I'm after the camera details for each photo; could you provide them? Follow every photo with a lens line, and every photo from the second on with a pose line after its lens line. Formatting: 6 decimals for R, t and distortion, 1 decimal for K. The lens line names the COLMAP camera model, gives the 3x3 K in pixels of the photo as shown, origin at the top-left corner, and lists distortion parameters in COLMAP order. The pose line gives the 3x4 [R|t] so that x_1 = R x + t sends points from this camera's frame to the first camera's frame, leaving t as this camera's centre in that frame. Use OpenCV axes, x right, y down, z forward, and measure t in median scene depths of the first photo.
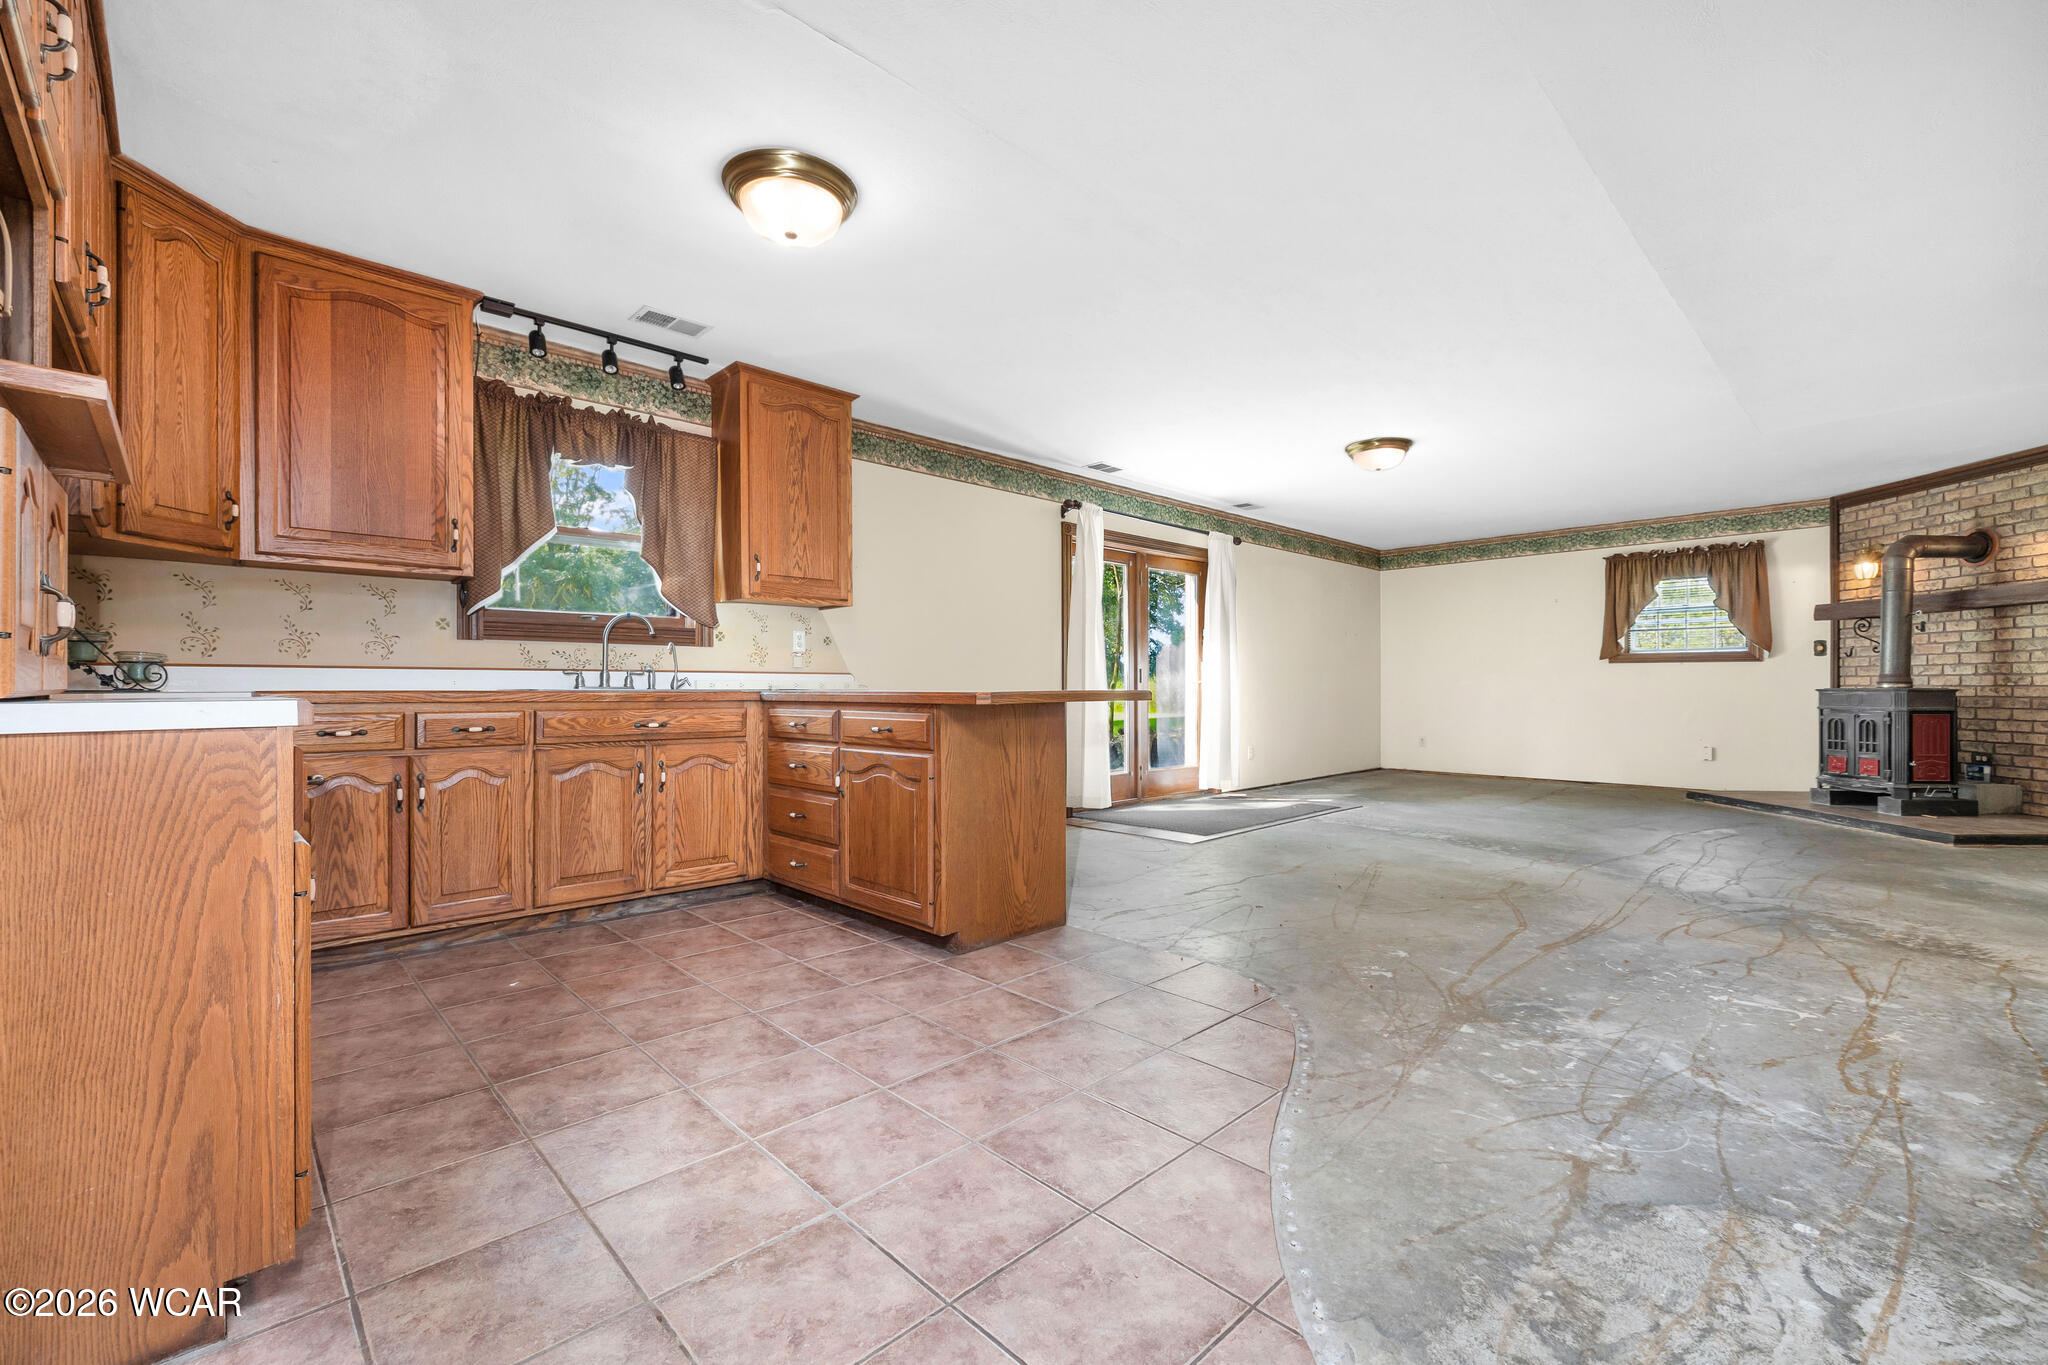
lens RADIAL K [[861.7, 0, 1032.5], [0, 861.7, 683.5], [0, 0, 1]] dist [0.001101, -0.000490]
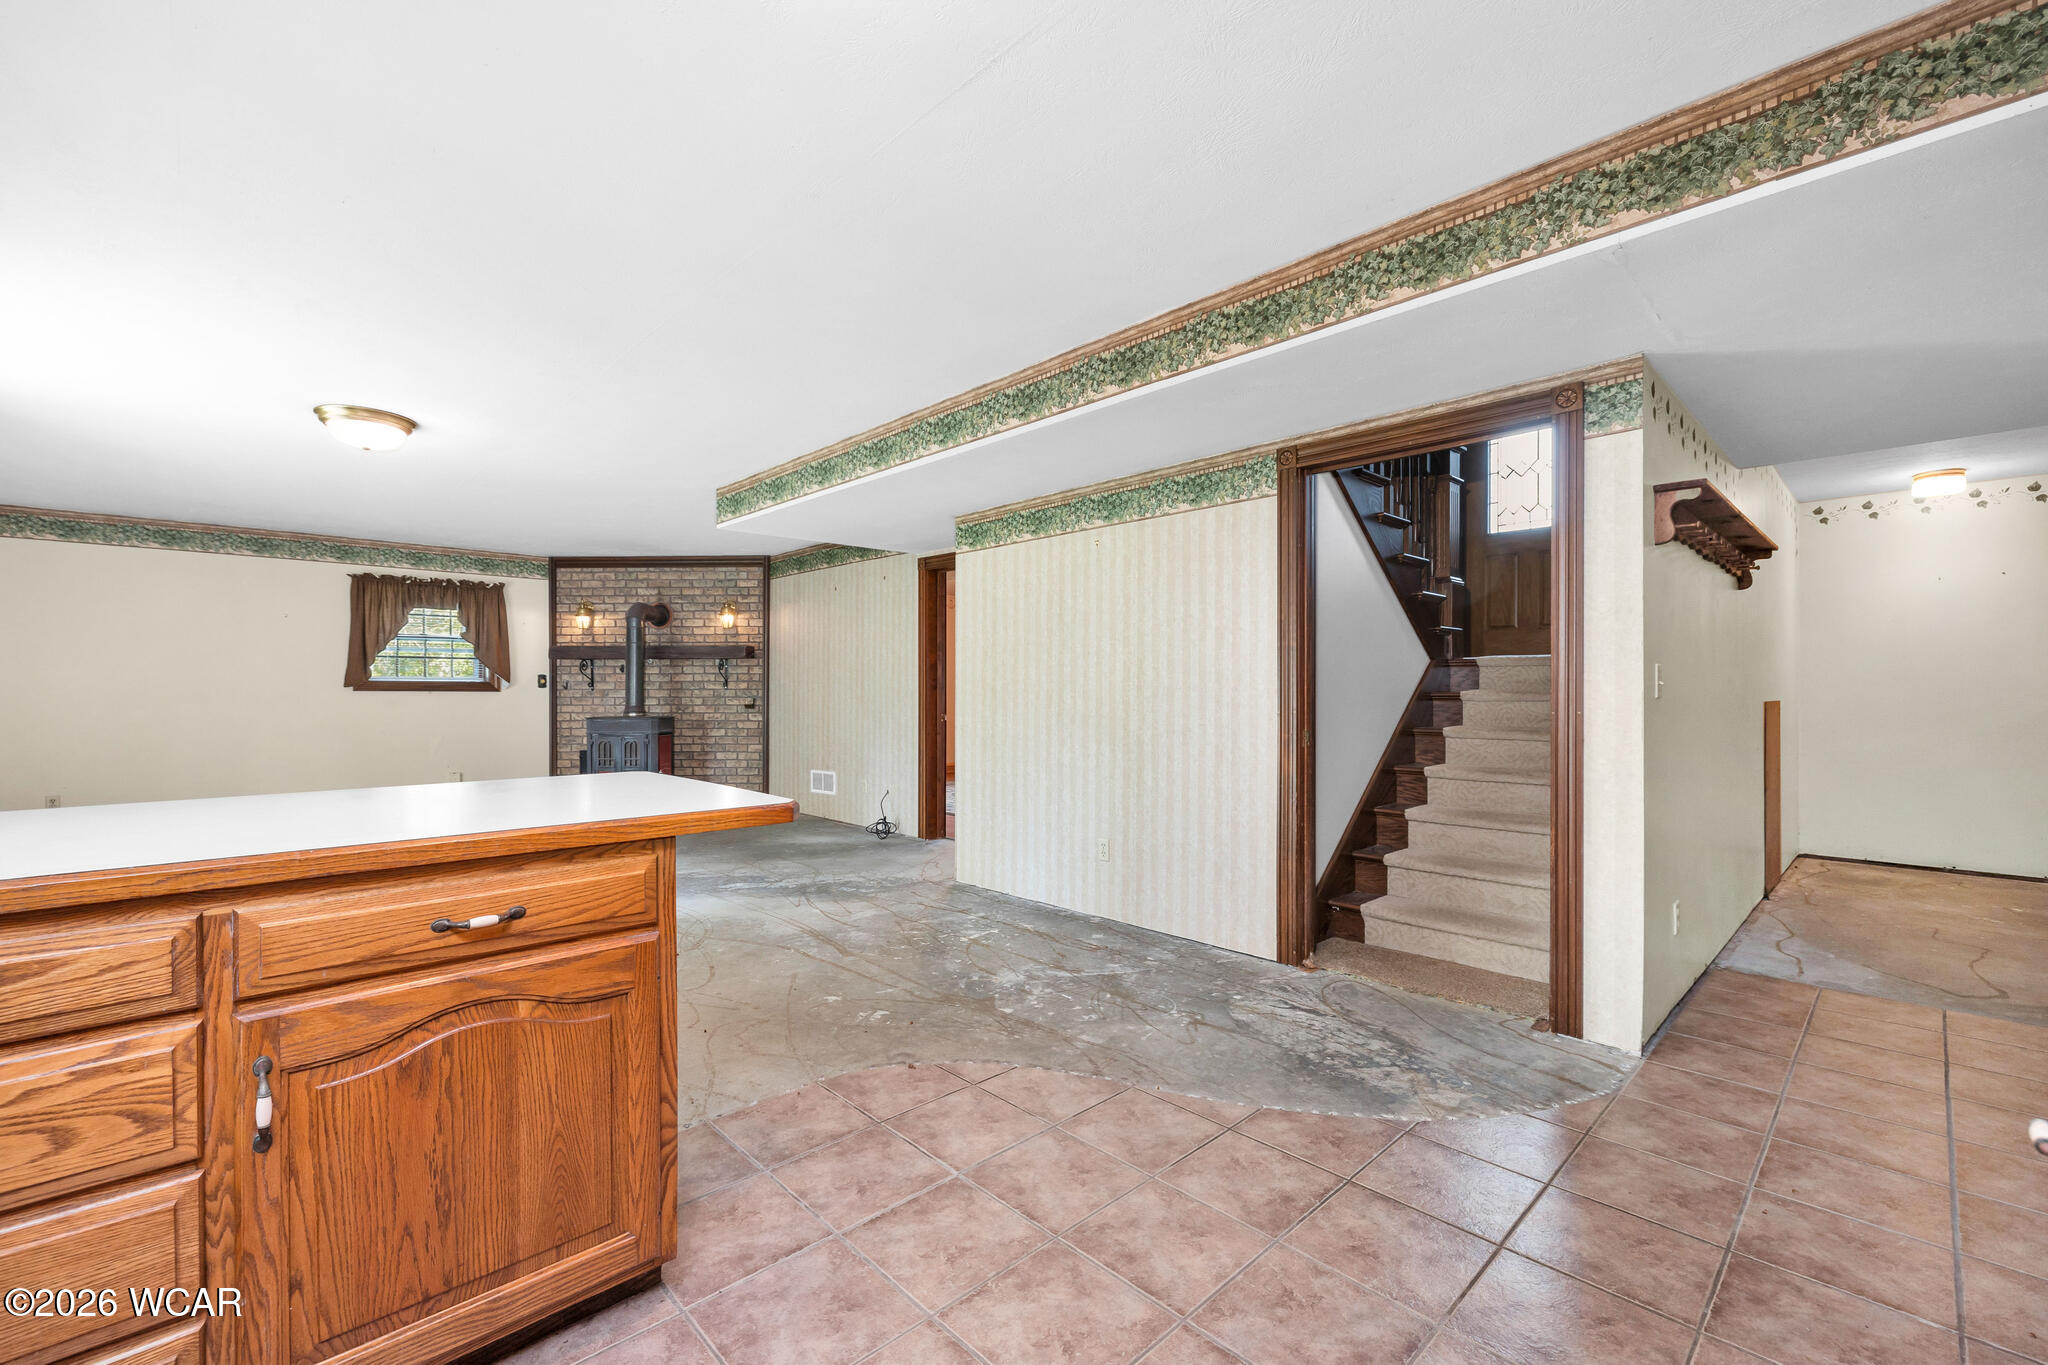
lens RADIAL K [[861.7, 0, 1021.8], [0, 861.7, 693.7], [0, 0, 1]] dist [0.001101, -0.000490]
pose [[0.012352, -0.002135, 0.999921, -0.517086], [-0.002752, 0.999994, 0.002169, -0.054105], [-0.999920, -0.002779, 0.012346, 0.613958]]
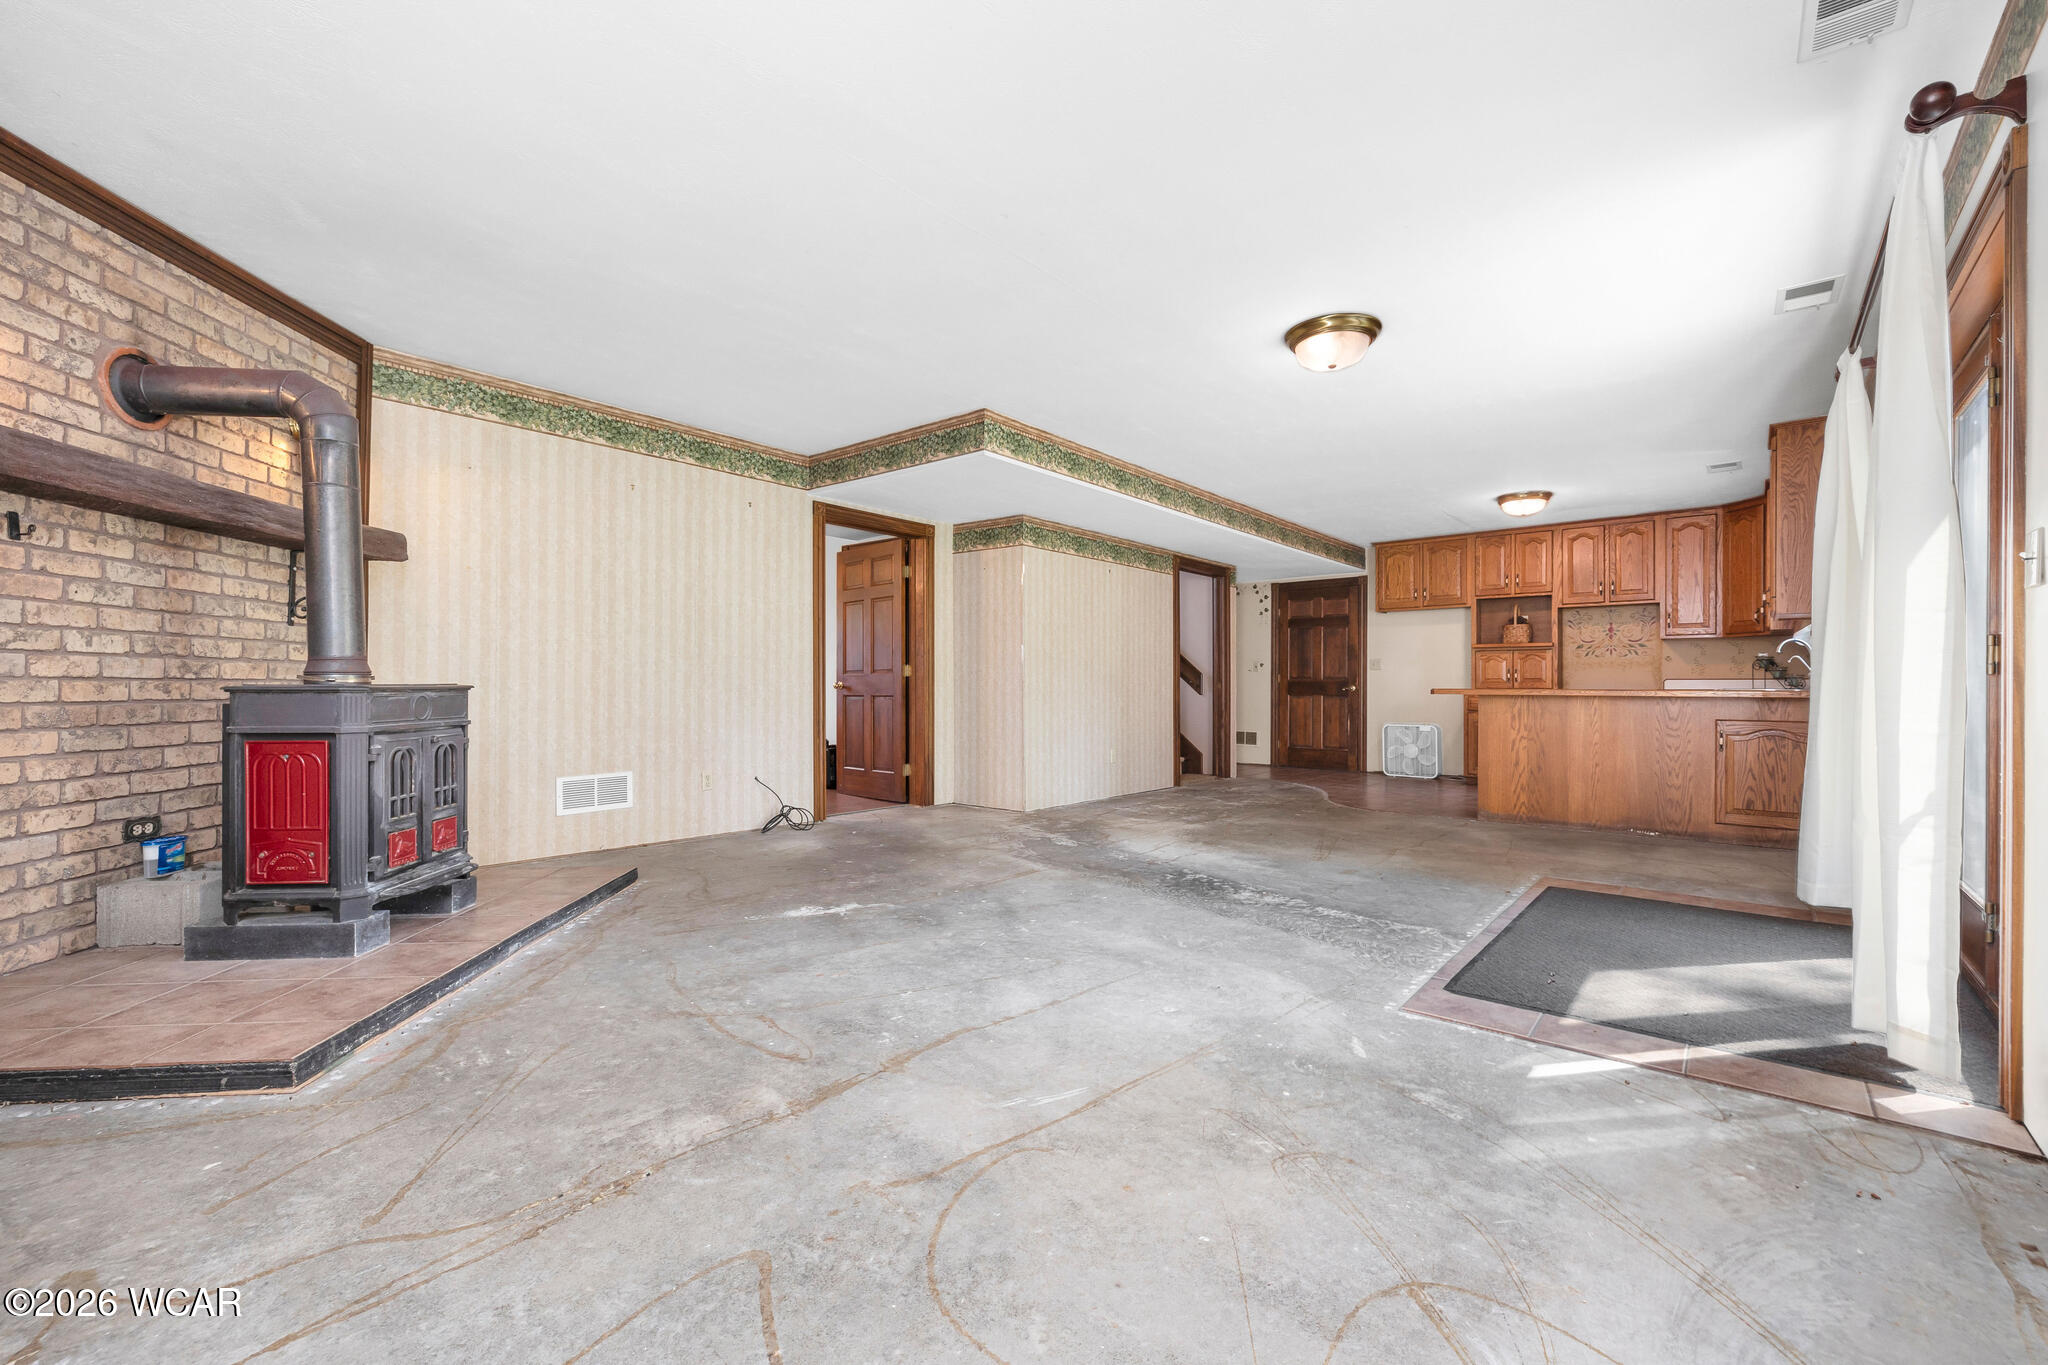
lens RADIAL K [[861.7, 0, 1031.8], [0, 861.7, 676.1], [0, 0, 1]] dist [0.001101, -0.000490]
pose [[-0.994529, -0.003675, -0.104396, 1.045023], [-0.001803, 0.999836, -0.018021, 0.014431], [0.104446, -0.017735, -0.994372, 2.443085]]
